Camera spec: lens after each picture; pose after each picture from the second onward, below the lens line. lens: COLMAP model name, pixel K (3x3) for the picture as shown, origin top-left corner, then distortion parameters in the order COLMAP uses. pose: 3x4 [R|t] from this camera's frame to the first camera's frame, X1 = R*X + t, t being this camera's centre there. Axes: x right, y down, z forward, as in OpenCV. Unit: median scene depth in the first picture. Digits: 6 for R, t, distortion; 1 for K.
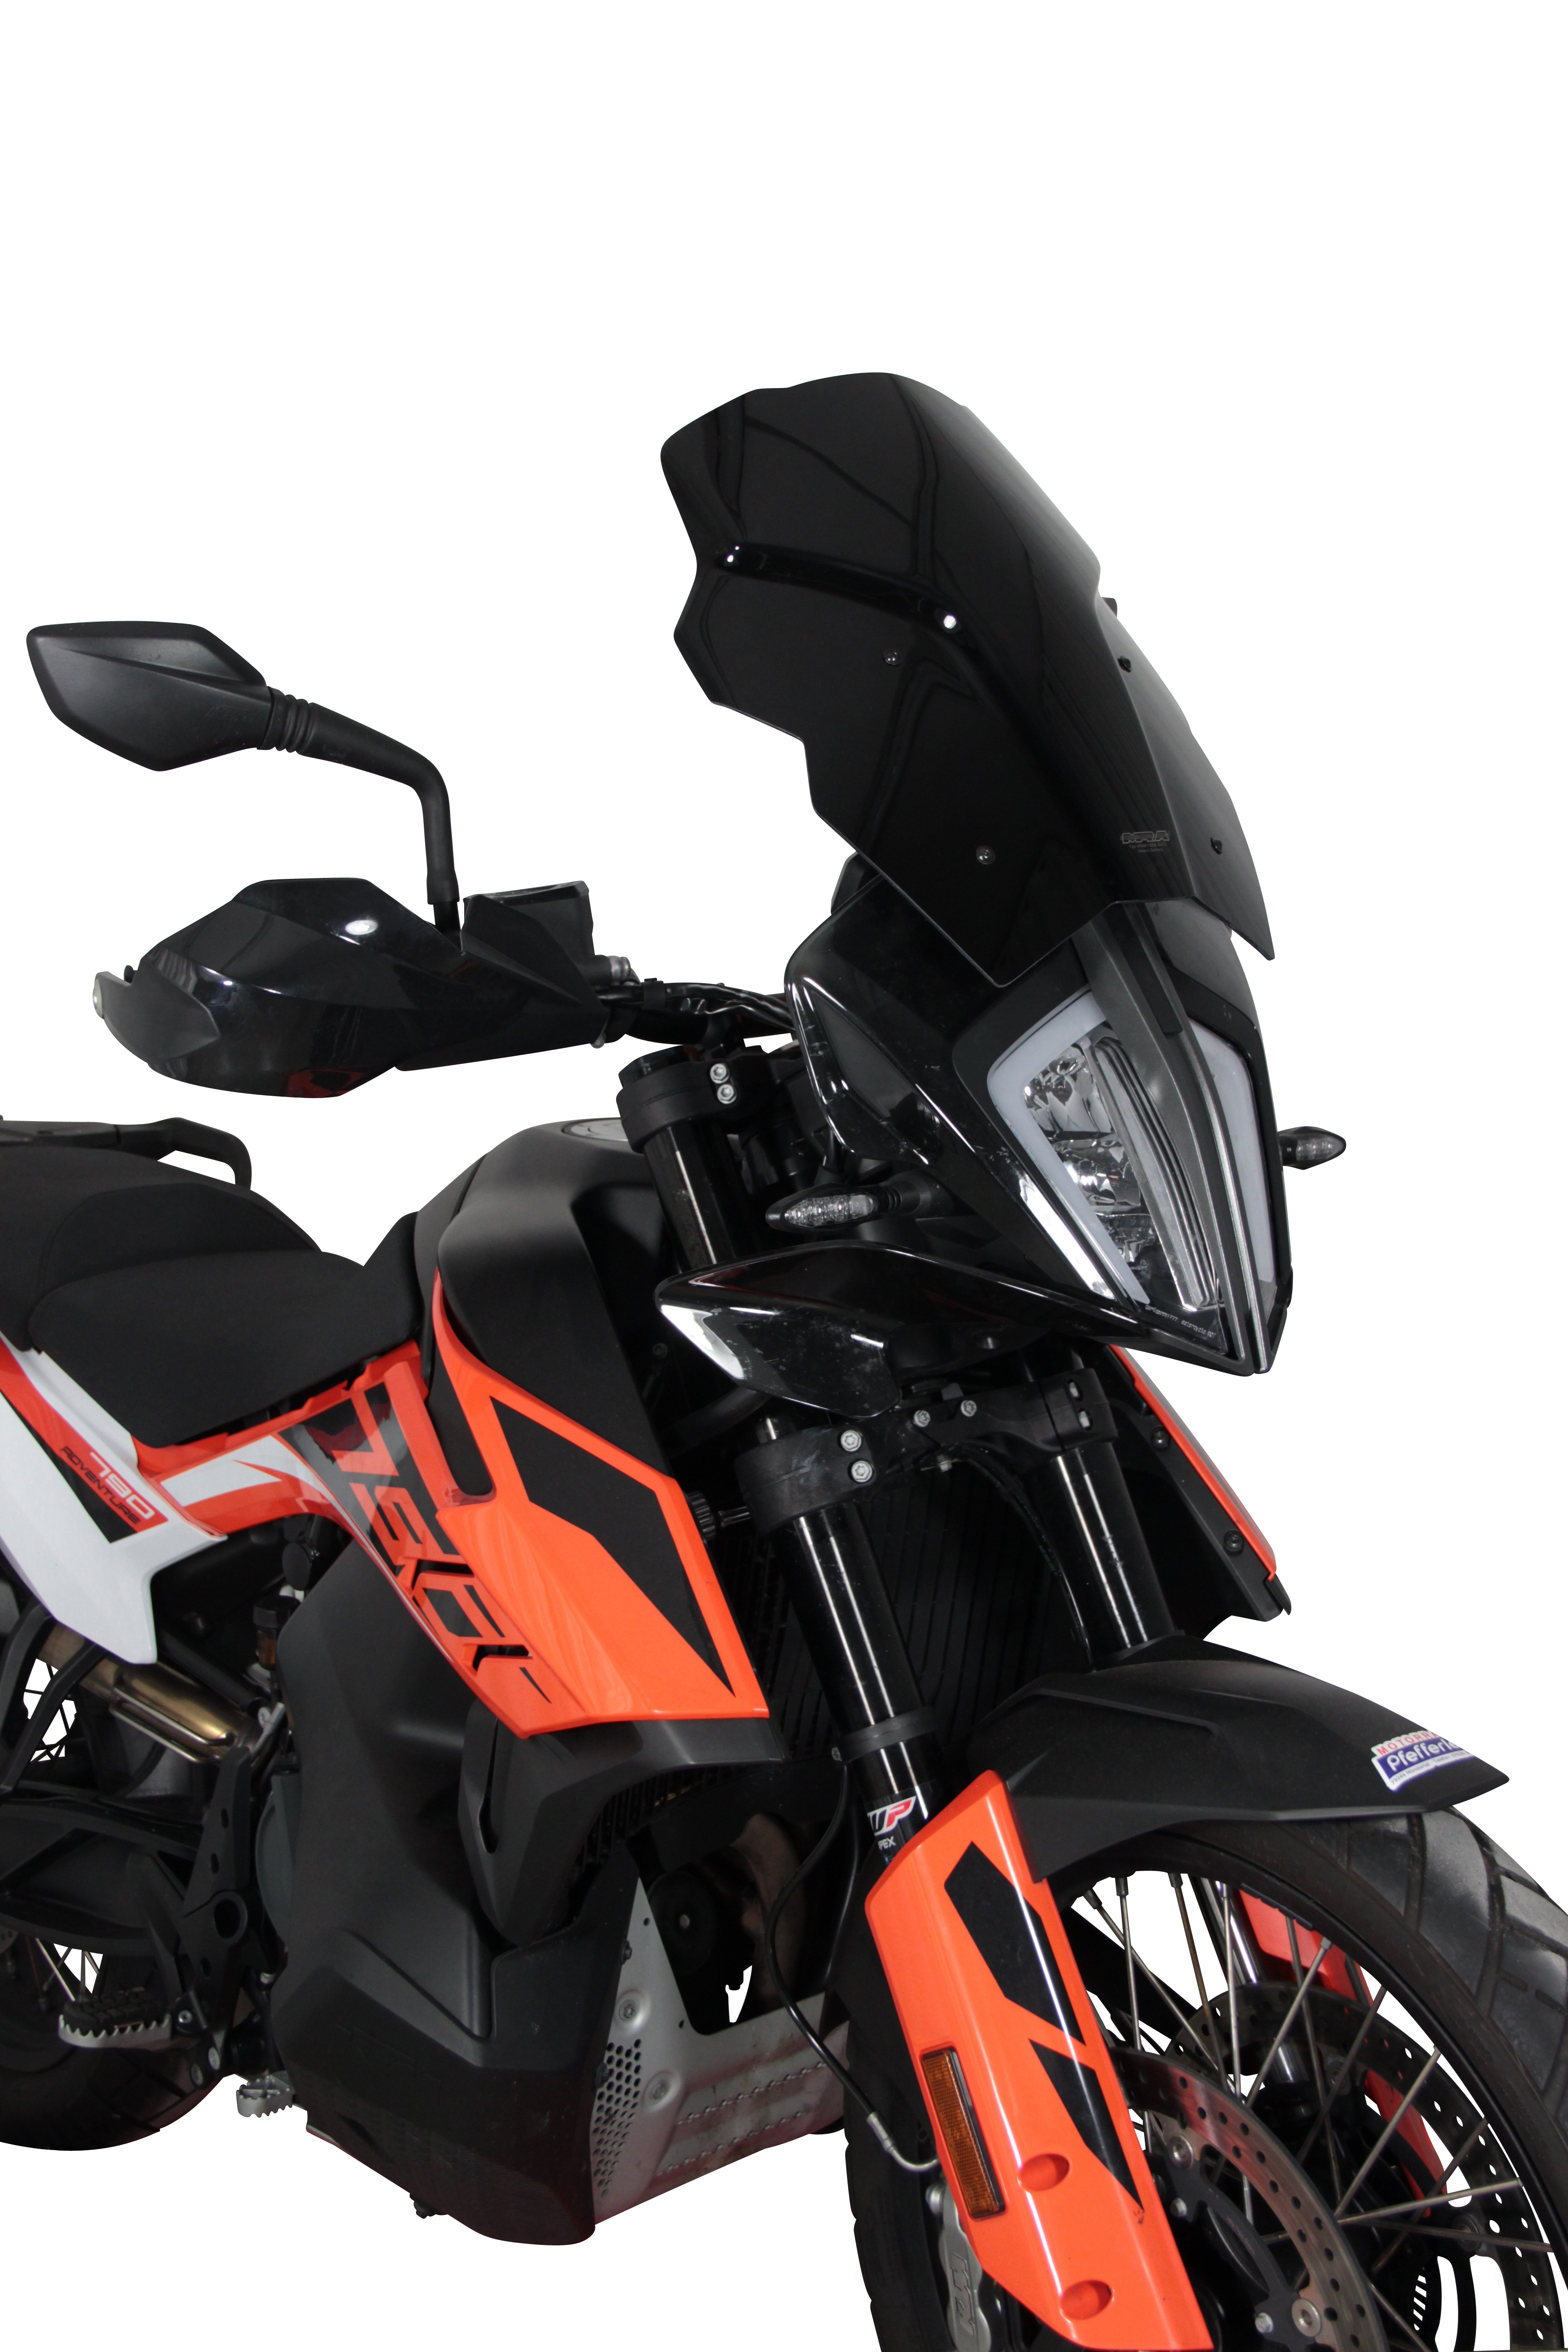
lens RADIAL K [[1942.5, 0, 830.5], [0, 1942.5, 1175.7], [0, 0, 1]] dist [0.049736, 0.006079]
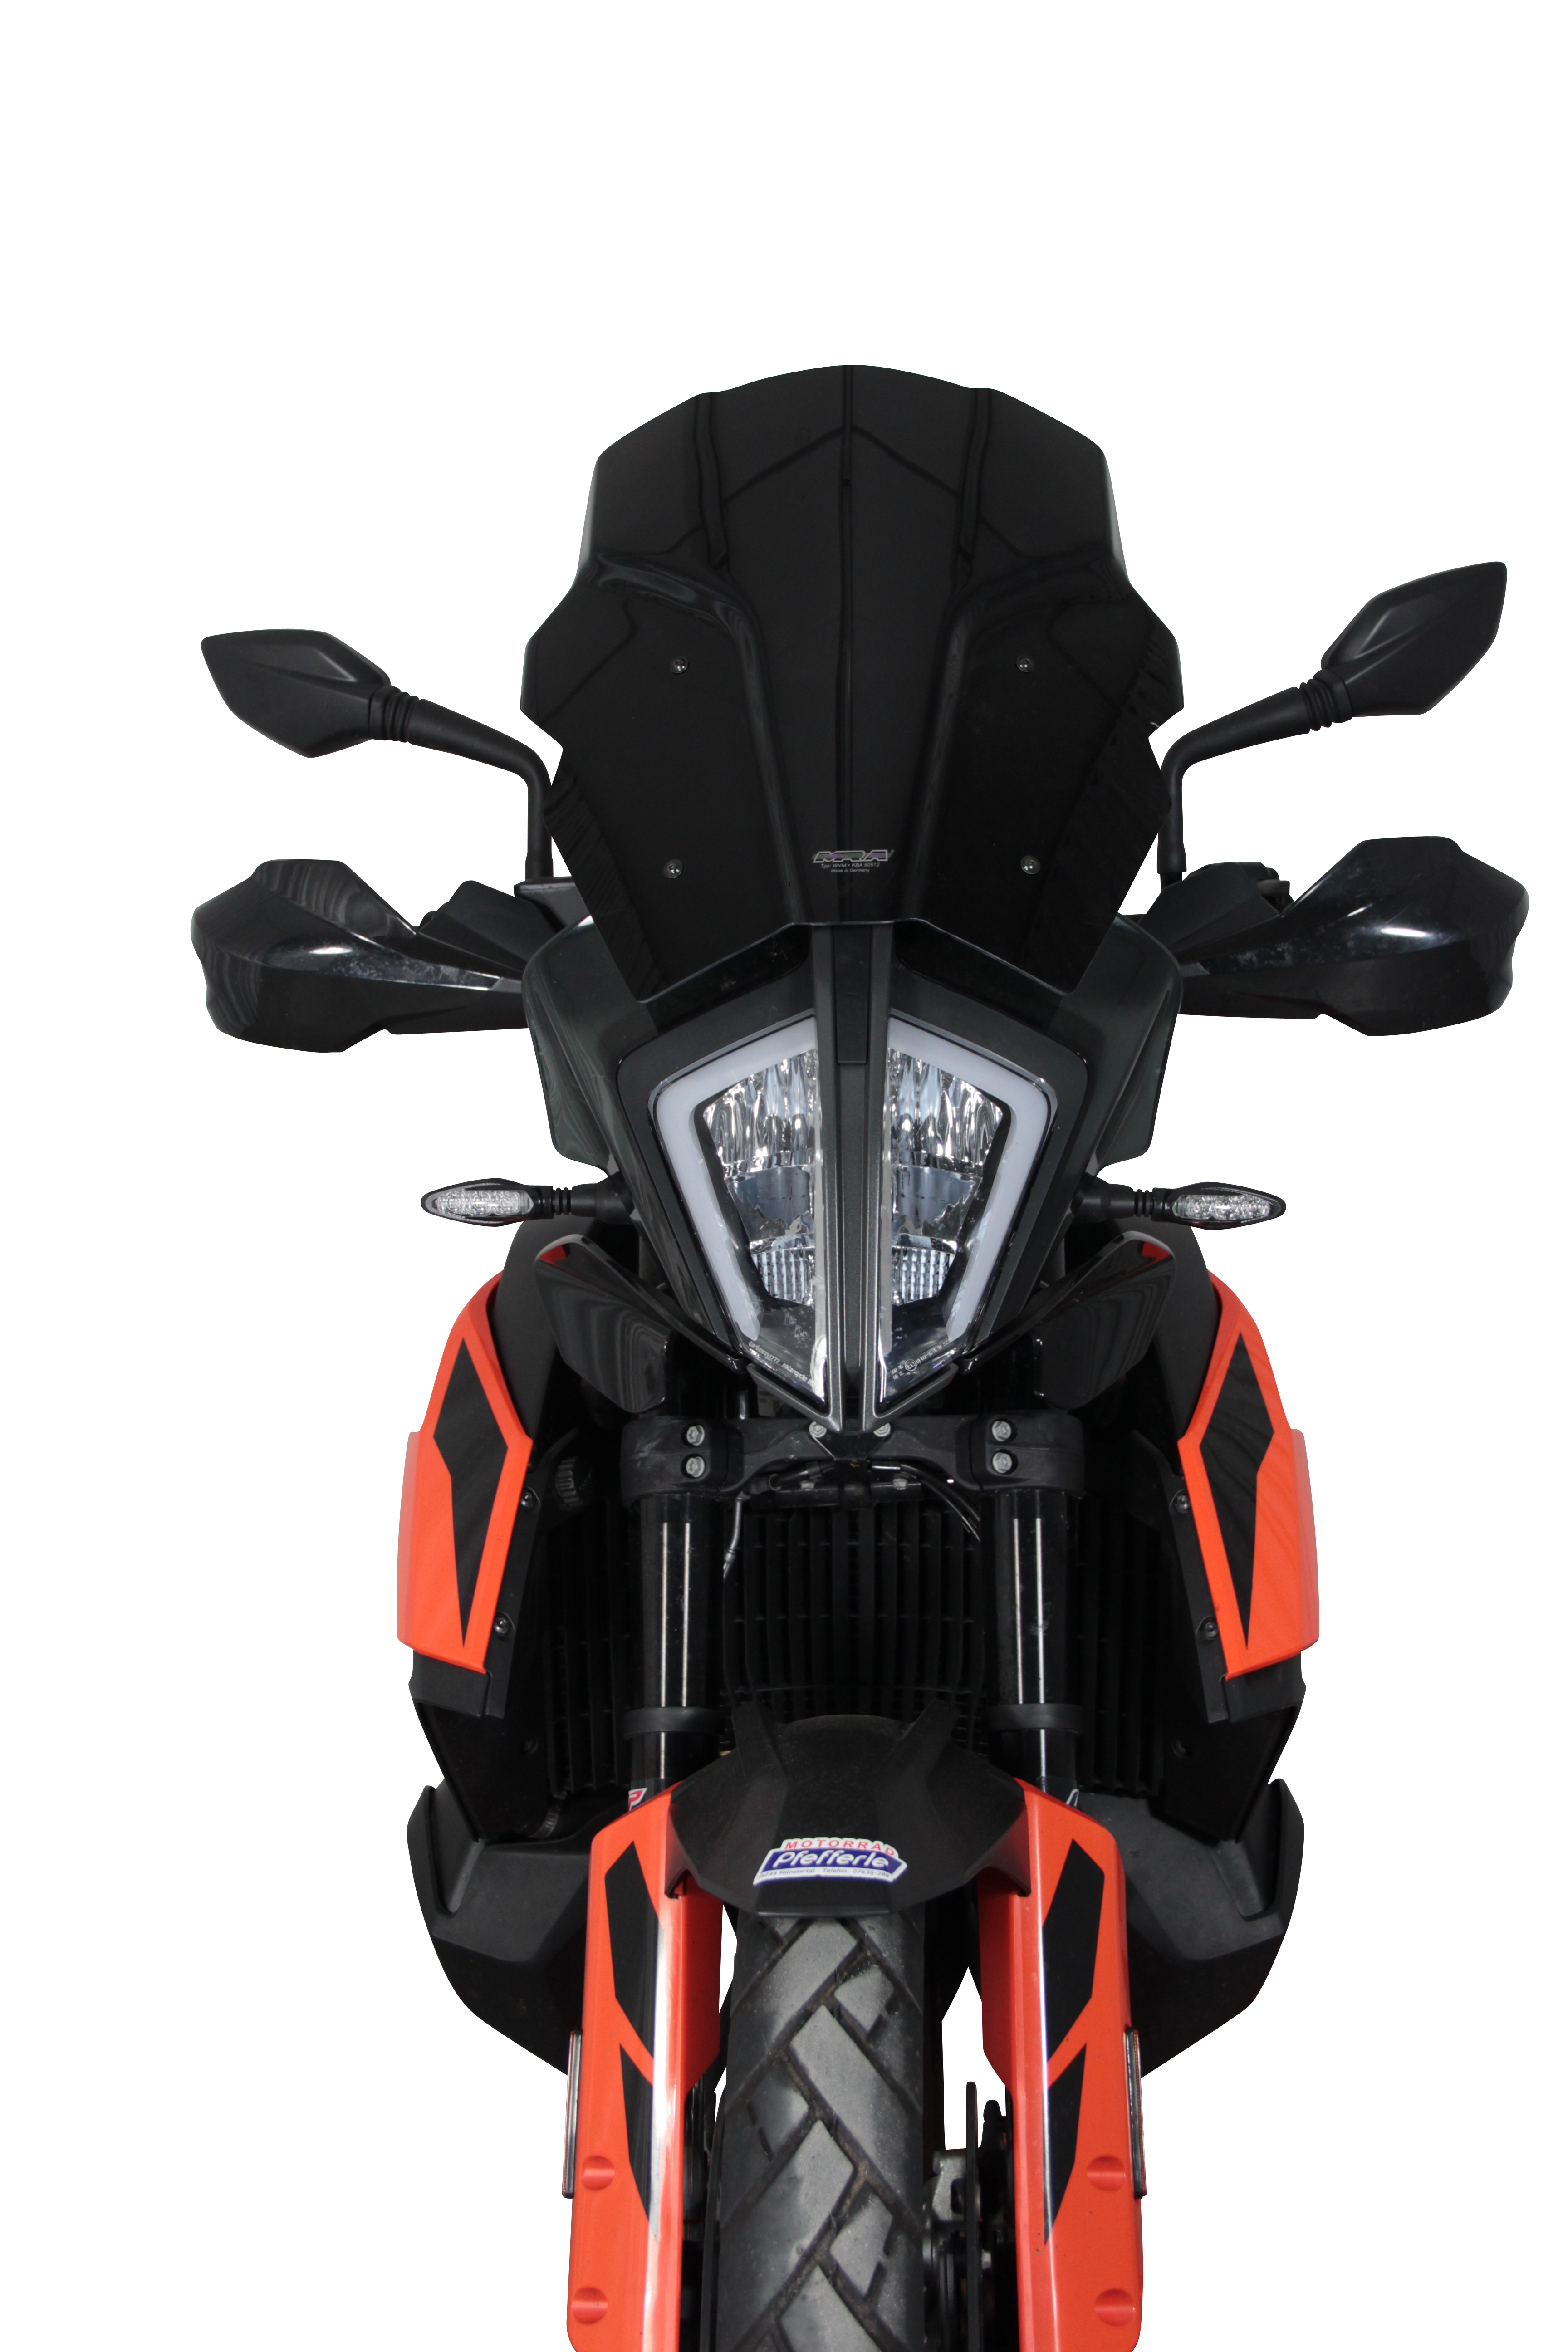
lens RADIAL K [[1942.5, 0, 830.5], [0, 1942.5, 1175.7], [0, 0, 1]] dist [0.049736, 0.006079]
pose [[0.875832, 0.119352, -0.467626, 0.503981], [-0.110688, 0.992786, 0.046078, -0.049903], [0.469752, 0.011404, 0.882725, 0.130674]]
